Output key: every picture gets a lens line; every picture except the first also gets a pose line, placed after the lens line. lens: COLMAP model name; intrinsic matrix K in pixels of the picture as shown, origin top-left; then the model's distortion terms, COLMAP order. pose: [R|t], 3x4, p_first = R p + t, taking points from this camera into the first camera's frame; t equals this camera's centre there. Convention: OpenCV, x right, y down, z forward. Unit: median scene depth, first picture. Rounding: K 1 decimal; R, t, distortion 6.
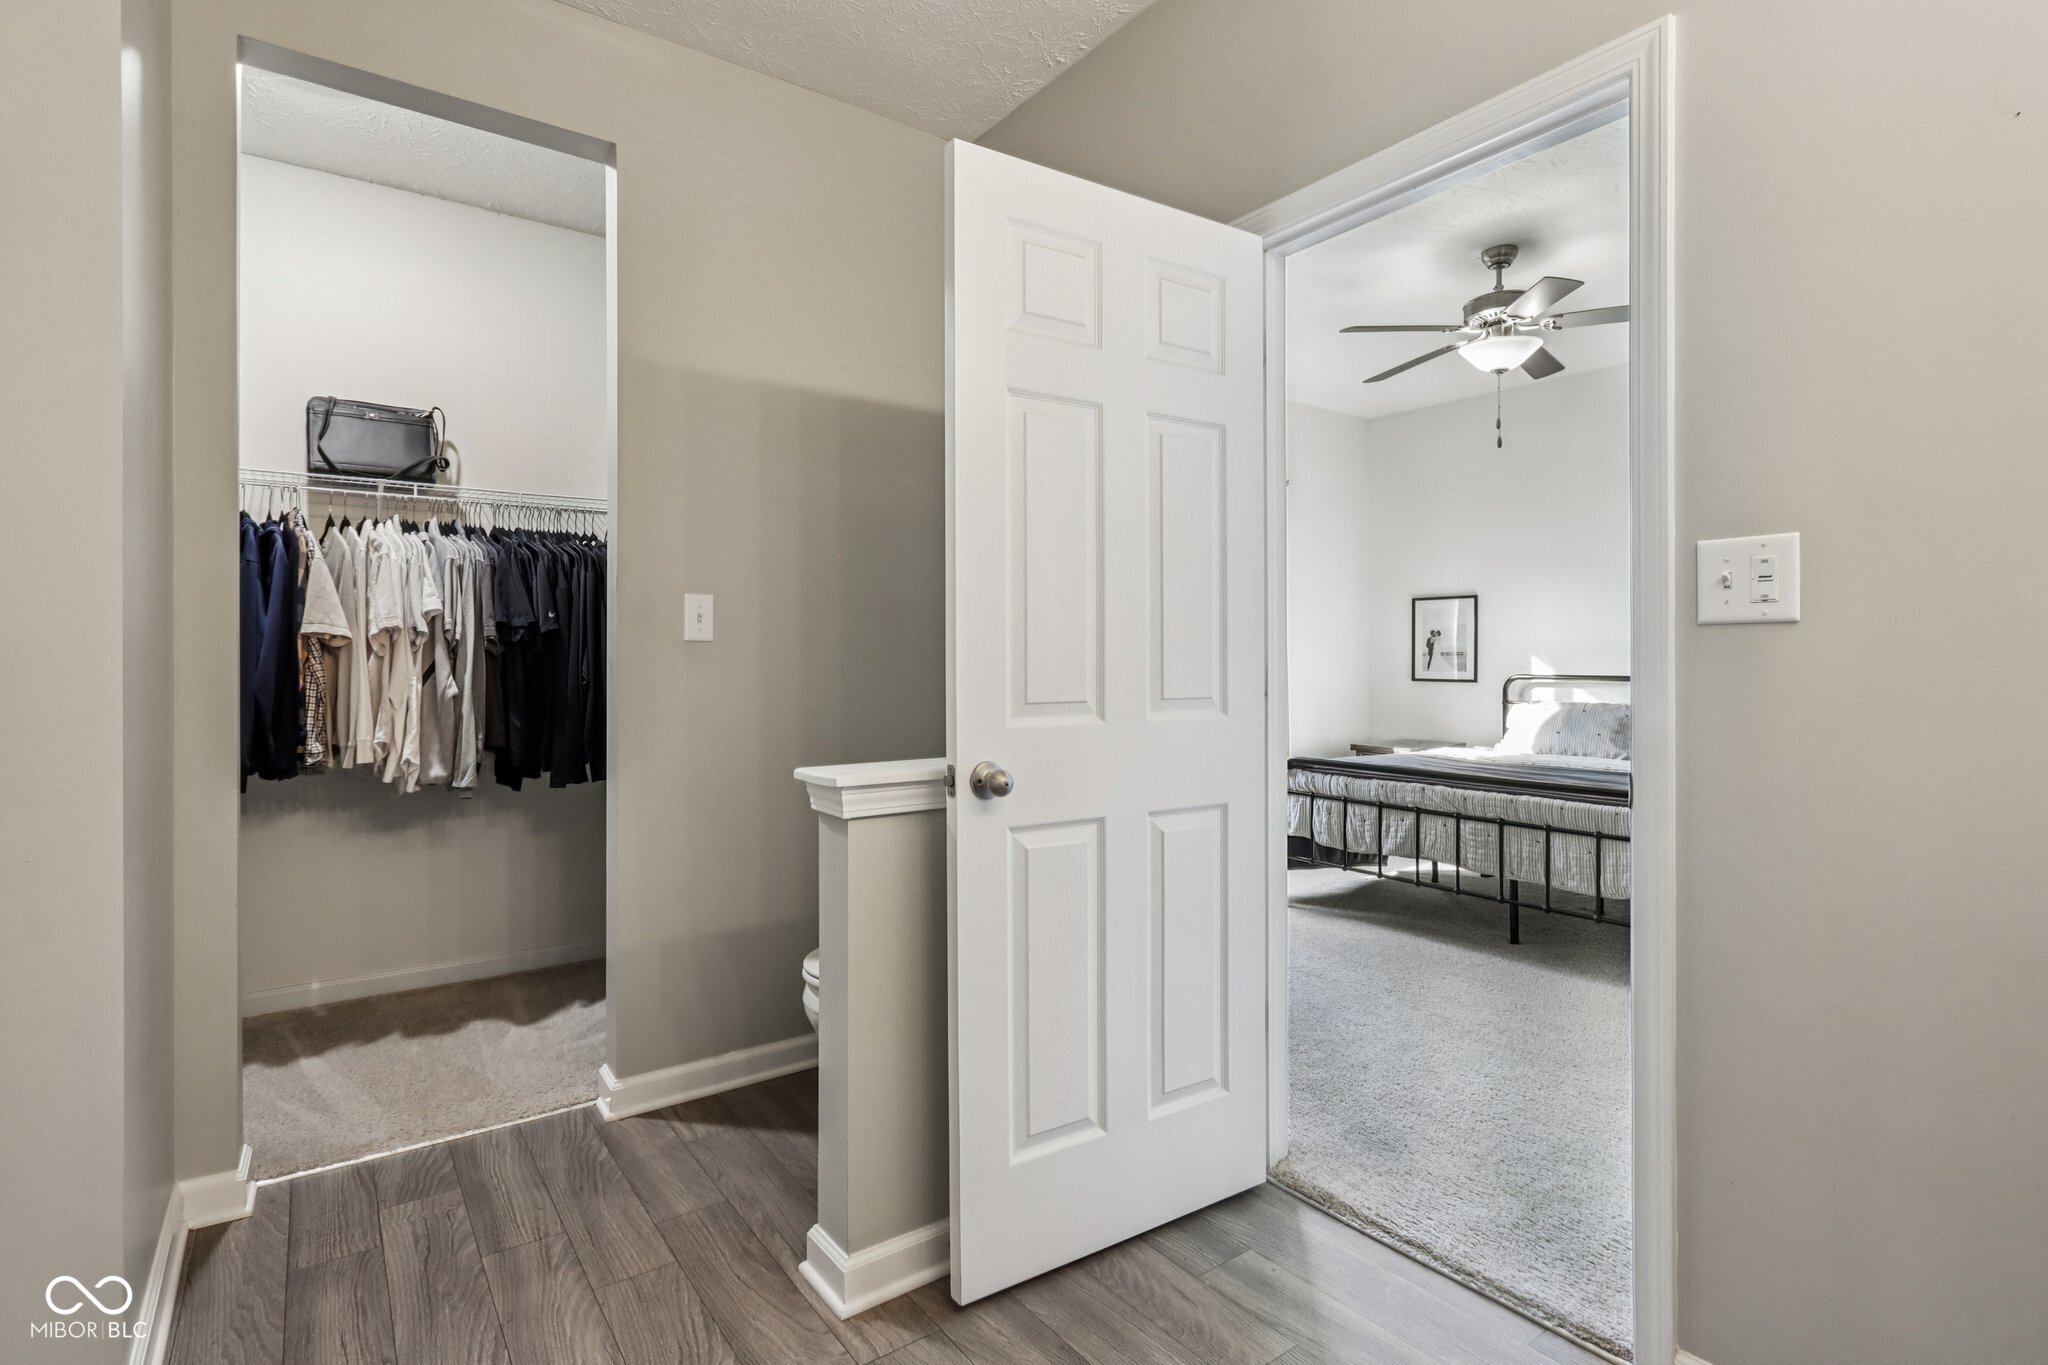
lens RADIAL K [[965.1, 0, 1009.9], [0, 965.1, 665.3], [0, 0, 1]] dist [-0.016609, -0.000630]
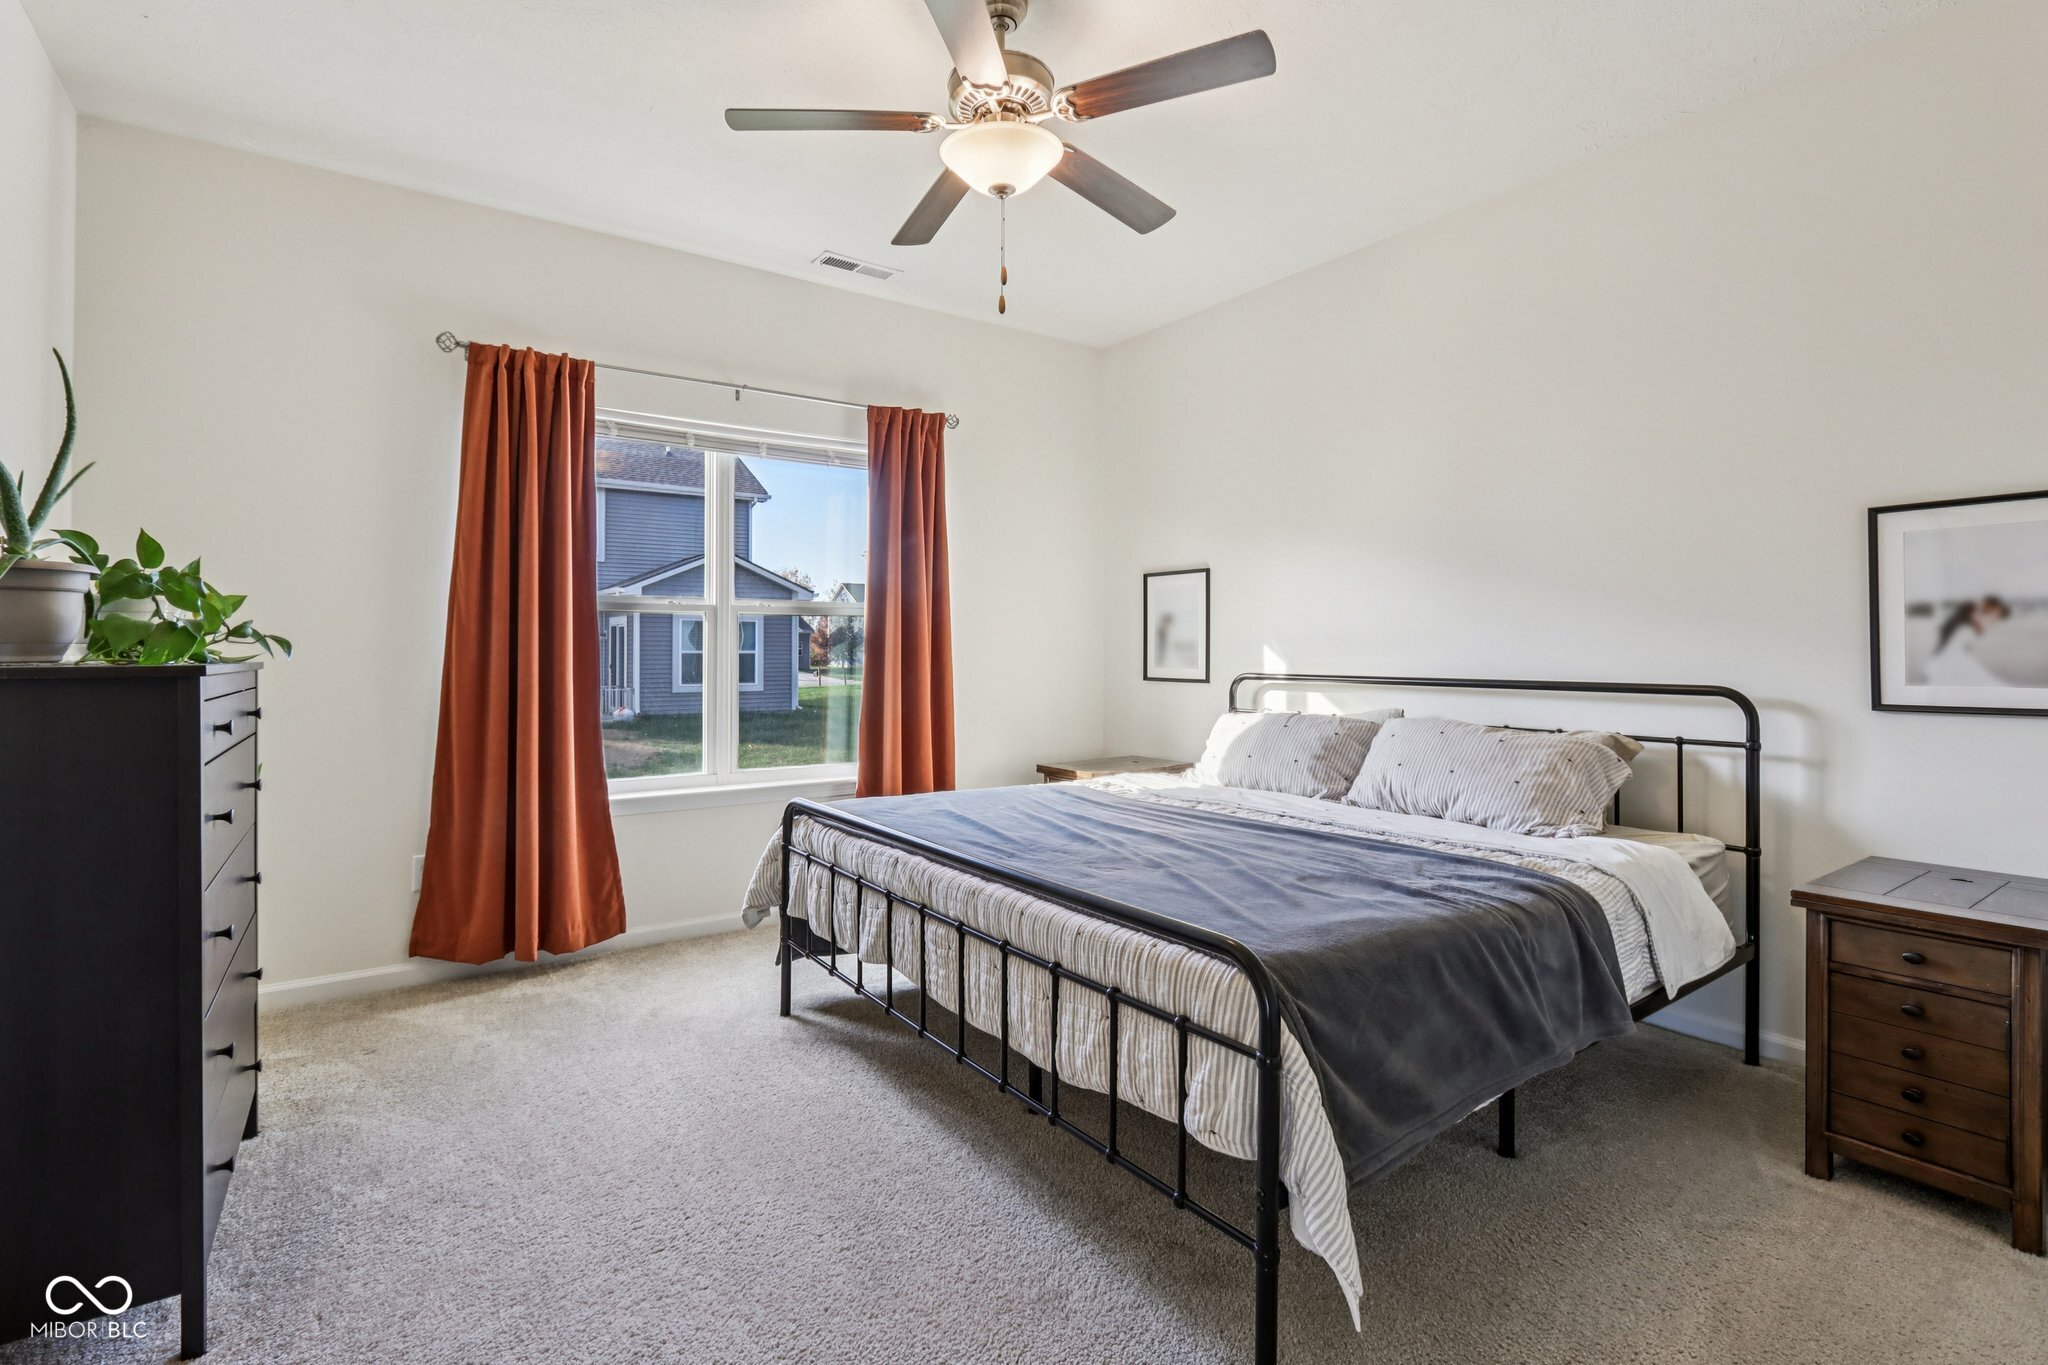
lens RADIAL K [[933.8, 0, 1020.8], [0, 933.8, 634.0], [0, 0, 1]] dist [-0.000439, -0.000119]
pose [[0.999878, -0.000141, -0.015613, 0.417215], [-0.000269, 0.999655, -0.026246, -0.002018], [0.015611, 0.026247, 0.999534, 0.312270]]
